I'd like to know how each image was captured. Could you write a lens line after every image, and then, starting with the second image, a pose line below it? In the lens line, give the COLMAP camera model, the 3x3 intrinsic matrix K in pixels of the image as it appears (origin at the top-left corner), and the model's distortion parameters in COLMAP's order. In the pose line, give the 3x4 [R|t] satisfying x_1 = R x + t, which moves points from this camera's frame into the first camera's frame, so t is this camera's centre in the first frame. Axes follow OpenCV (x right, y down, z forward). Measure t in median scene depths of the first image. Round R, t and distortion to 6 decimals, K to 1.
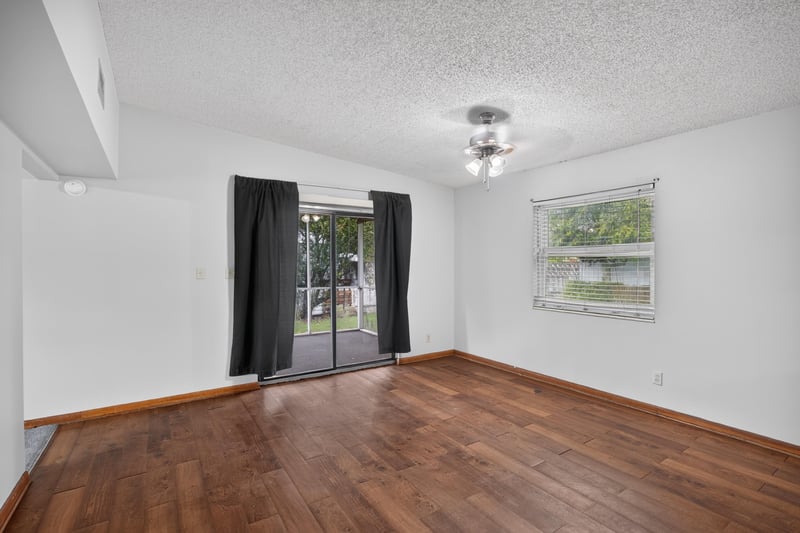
lens RADIAL K [[390.8, 0, 400.0], [0, 390.8, 266.9], [0, 0, 1]] dist [0.012787, -0.007616]
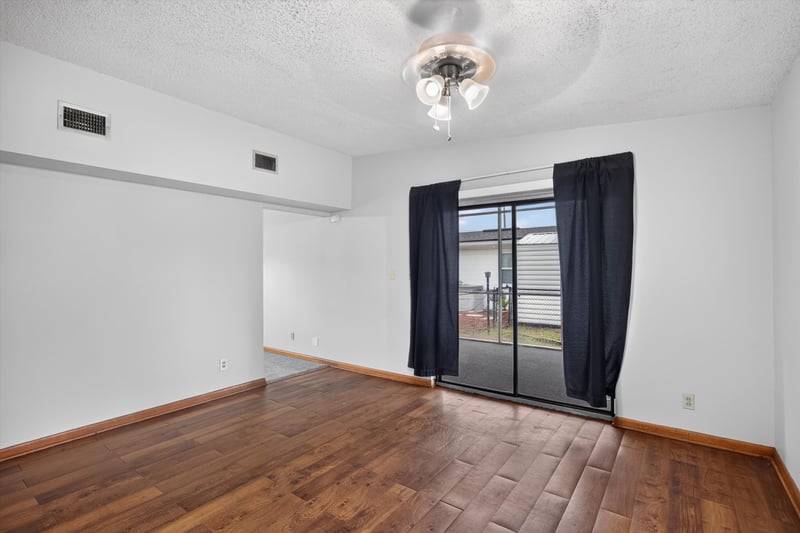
lens RADIAL K [[364.2, 0, 364.2], [0, 364.2, 265.3], [0, 0, 1]] dist [-0.019269, 0.006078]
pose [[0.339132, -0.007721, -0.940707, 0.519481], [-0.009278, 0.999890, -0.011552, 0.000526], [0.940693, 0.012645, 0.339023, 0.532503]]
